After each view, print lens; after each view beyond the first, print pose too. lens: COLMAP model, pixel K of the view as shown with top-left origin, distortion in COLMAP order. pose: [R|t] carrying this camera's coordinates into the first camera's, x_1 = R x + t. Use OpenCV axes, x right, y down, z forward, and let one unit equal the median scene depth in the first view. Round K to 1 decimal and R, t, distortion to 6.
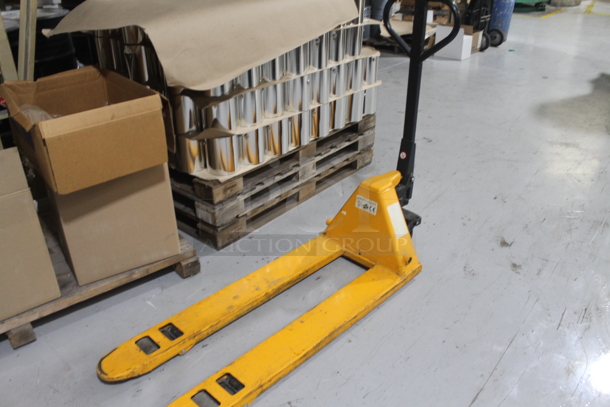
lens RADIAL K [[514.4, 0, 305.0], [0, 514.4, 203.5], [0, 0, 1]] dist [-0.170551, 0.145923]
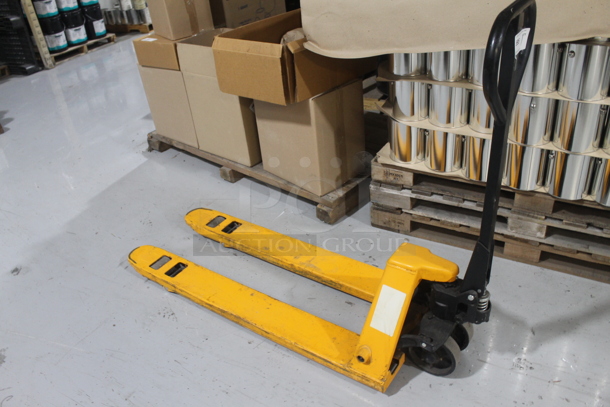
lens RADIAL K [[514.4, 0, 305.0], [0, 514.4, 203.5], [0, 0, 1]] dist [-0.170551, 0.145923]
pose [[0.157237, 0.517379, -0.841187, 0.618204], [-0.389015, 0.815362, 0.428779, -0.315972], [0.907713, 0.259814, 0.329473, 0.564162]]
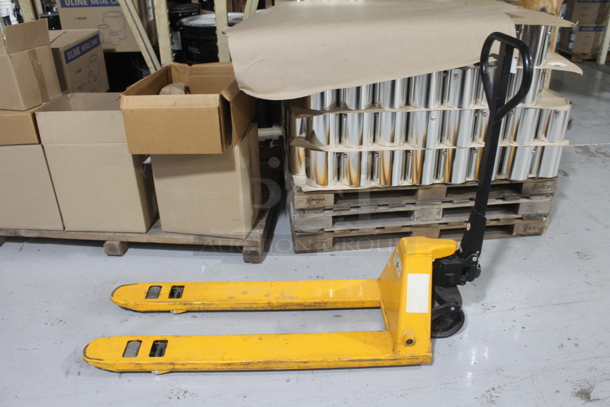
lens RADIAL K [[514.4, 0, 305.0], [0, 514.4, 203.5], [0, 0, 1]] dist [-0.170551, 0.145923]
pose [[0.715654, 0.315014, -0.623382, 0.477136], [-0.323951, 0.940415, 0.103319, -0.121724], [0.618785, 0.128004, 0.775061, 0.189488]]
